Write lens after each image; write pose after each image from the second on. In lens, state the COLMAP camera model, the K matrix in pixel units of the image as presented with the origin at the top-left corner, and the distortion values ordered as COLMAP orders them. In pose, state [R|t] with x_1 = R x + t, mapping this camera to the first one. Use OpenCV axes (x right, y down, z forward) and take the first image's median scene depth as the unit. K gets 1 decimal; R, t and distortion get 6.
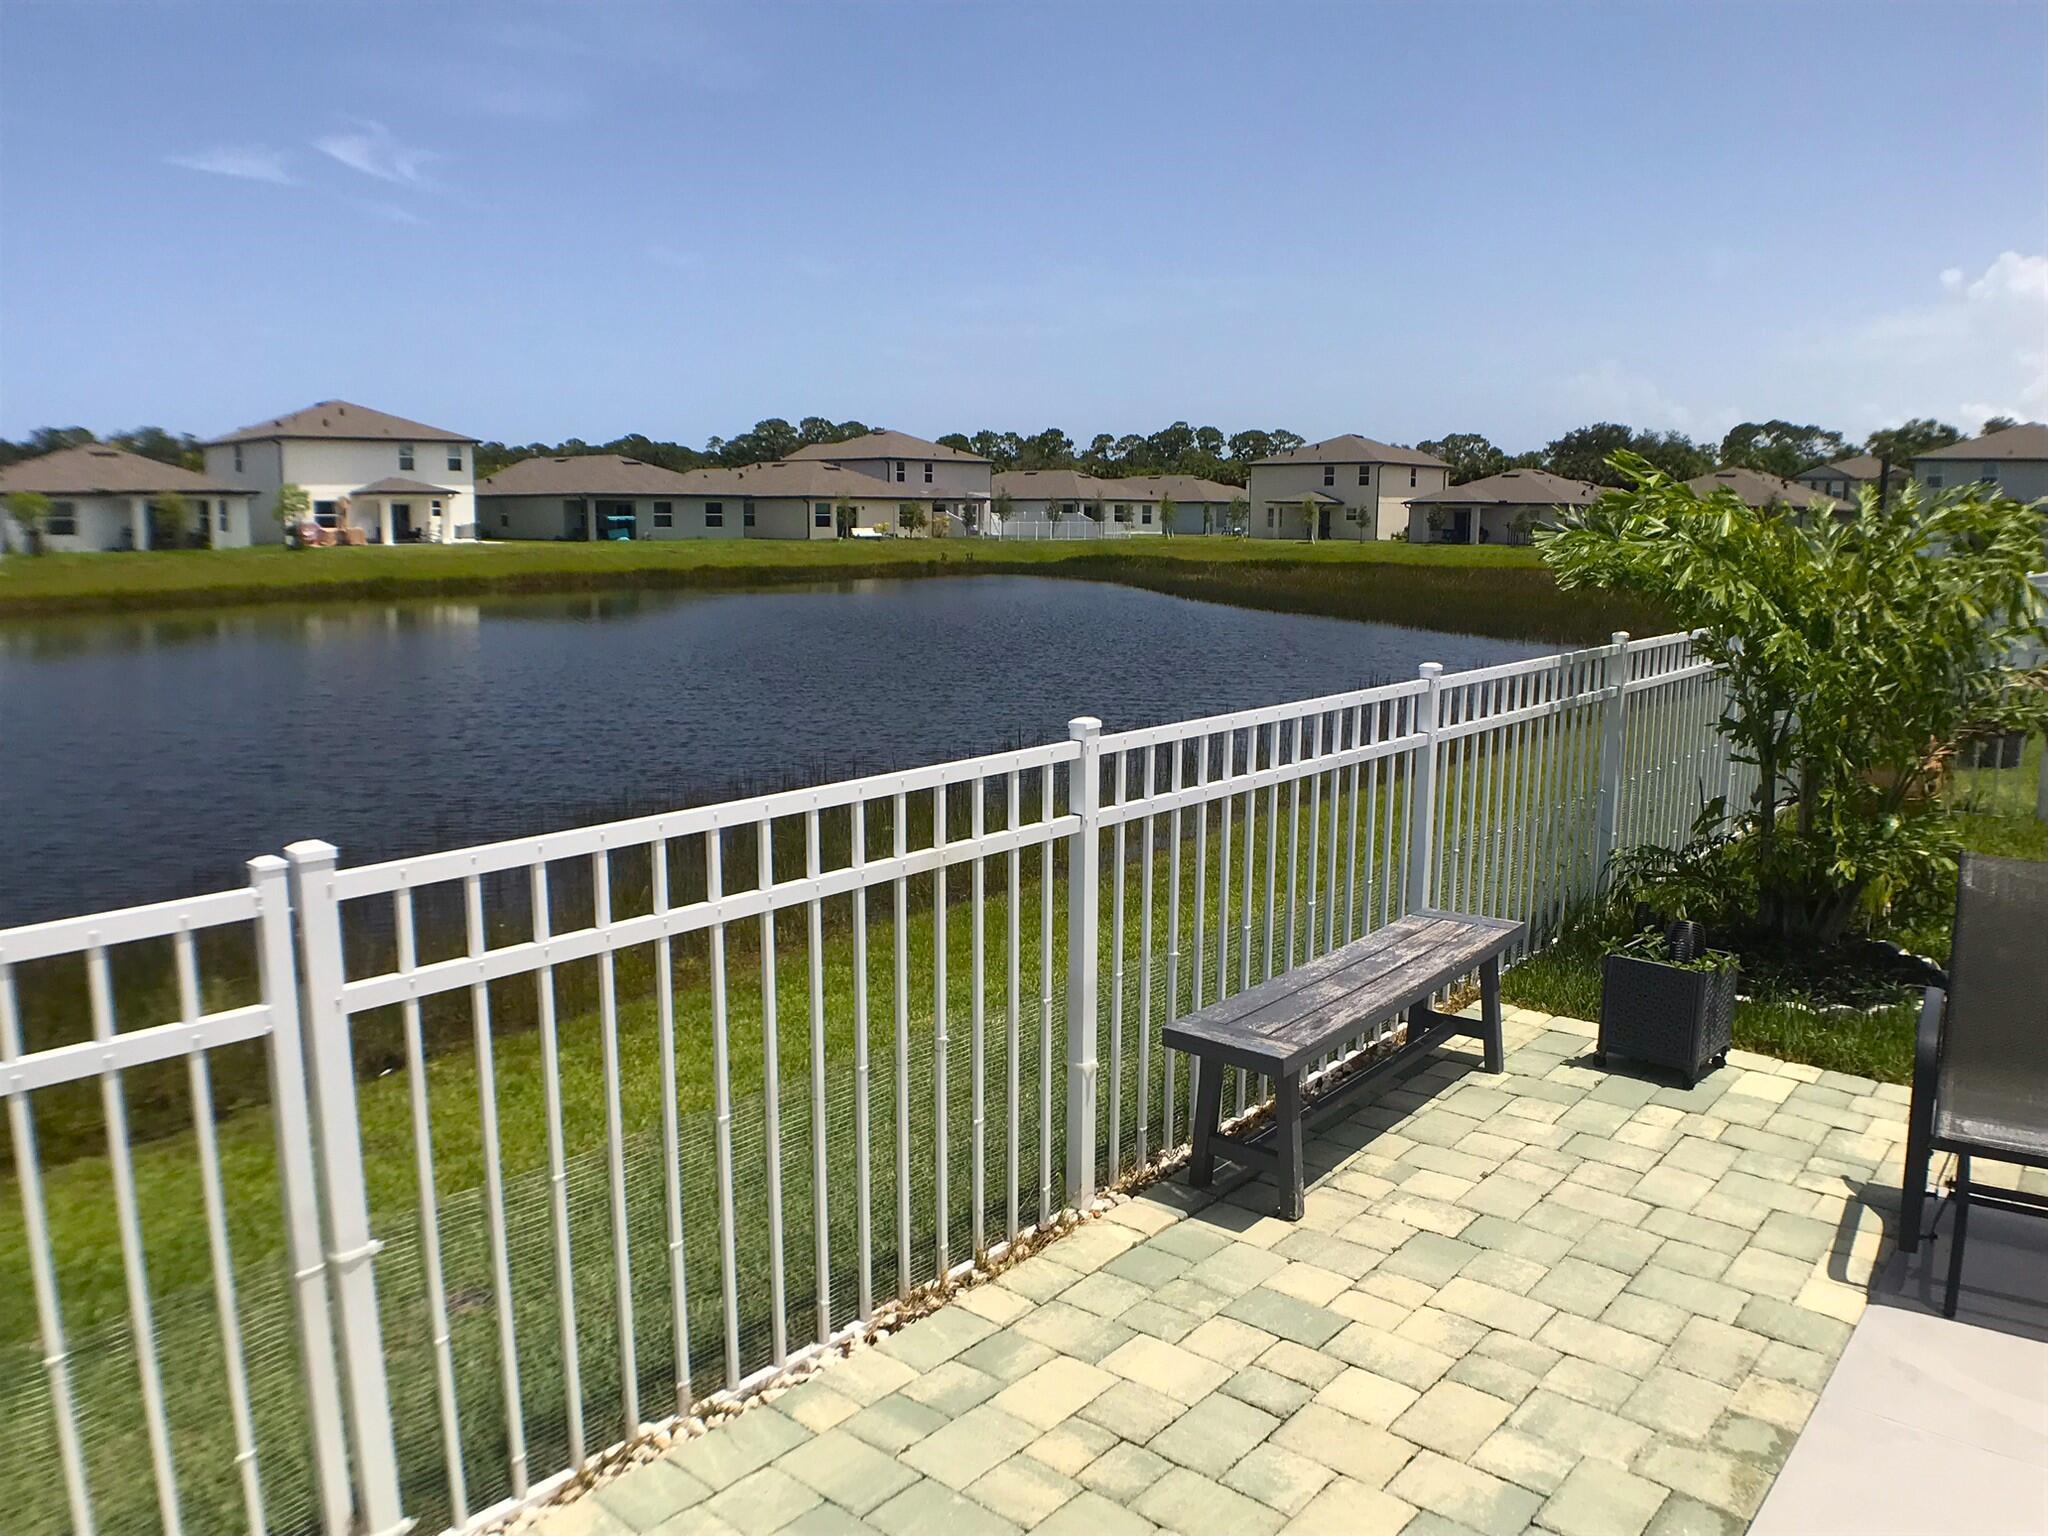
lens RADIAL K [[1463.0, 0, 1025.3], [0, 1463.0, 730.3], [0, 0, 1]] dist [-0.086363, -0.001108]
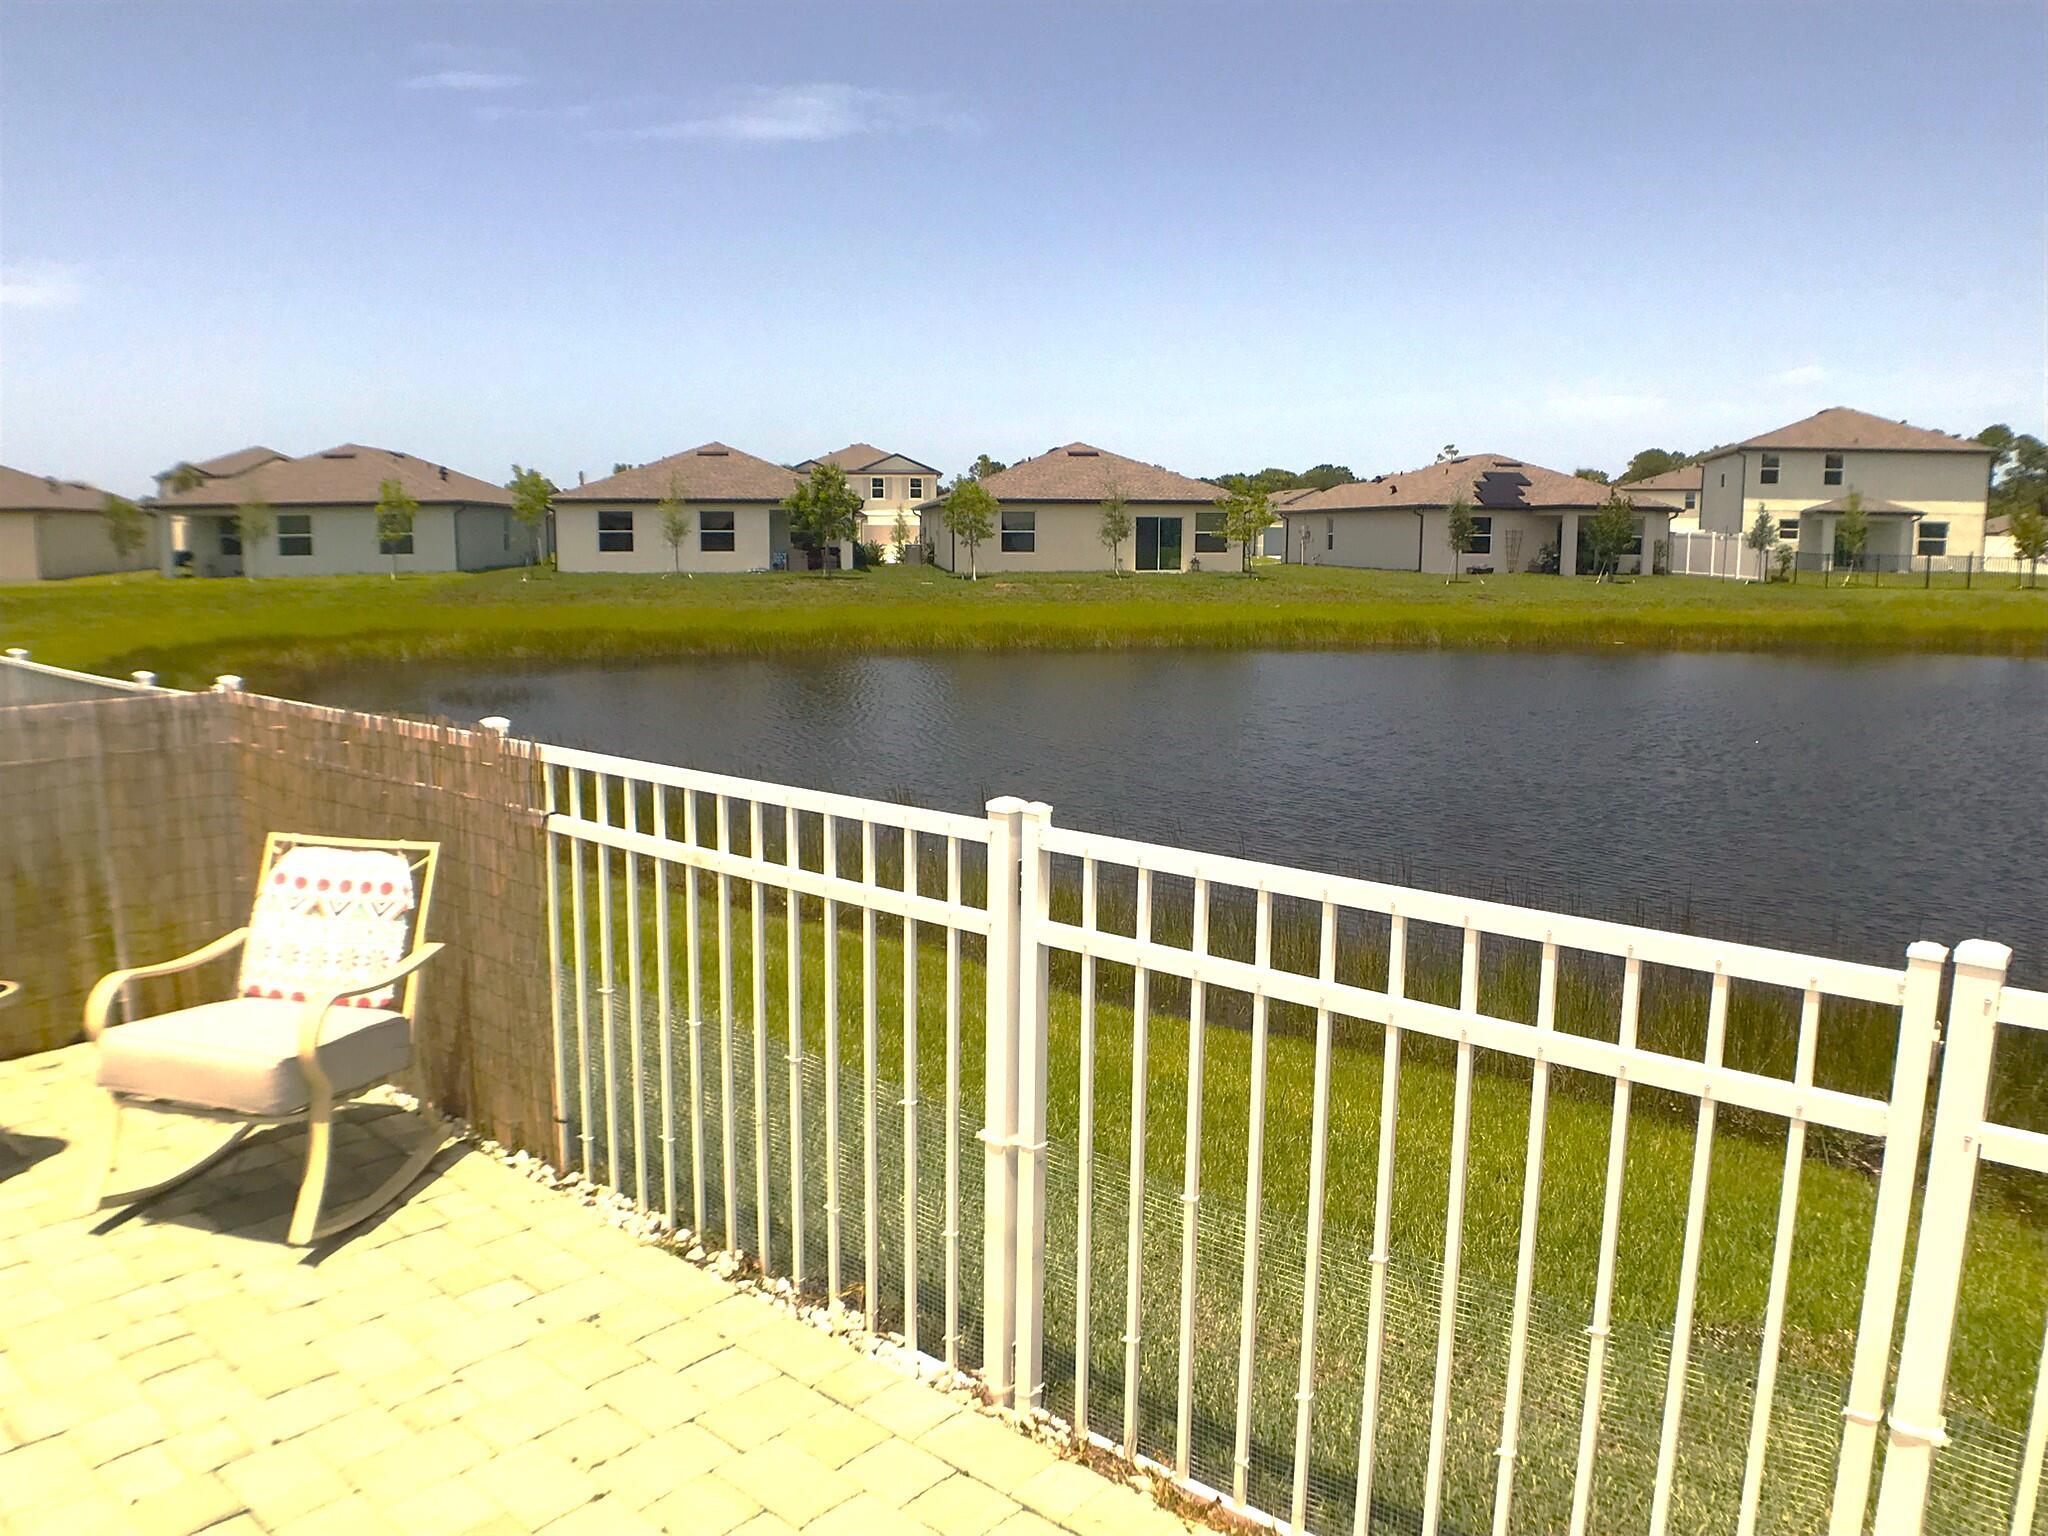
lens RADIAL K [[1637.9, 0, 1024.0], [0, 1637.9, 768.0], [0, 0, 1]] dist [-0.102759, 0.000263]
pose [[0.006695, 0.148373, -0.988909, 0.658877], [-0.161930, 0.976039, 0.145346, -0.110819], [0.986779, 0.159161, 0.030560, 0.685080]]
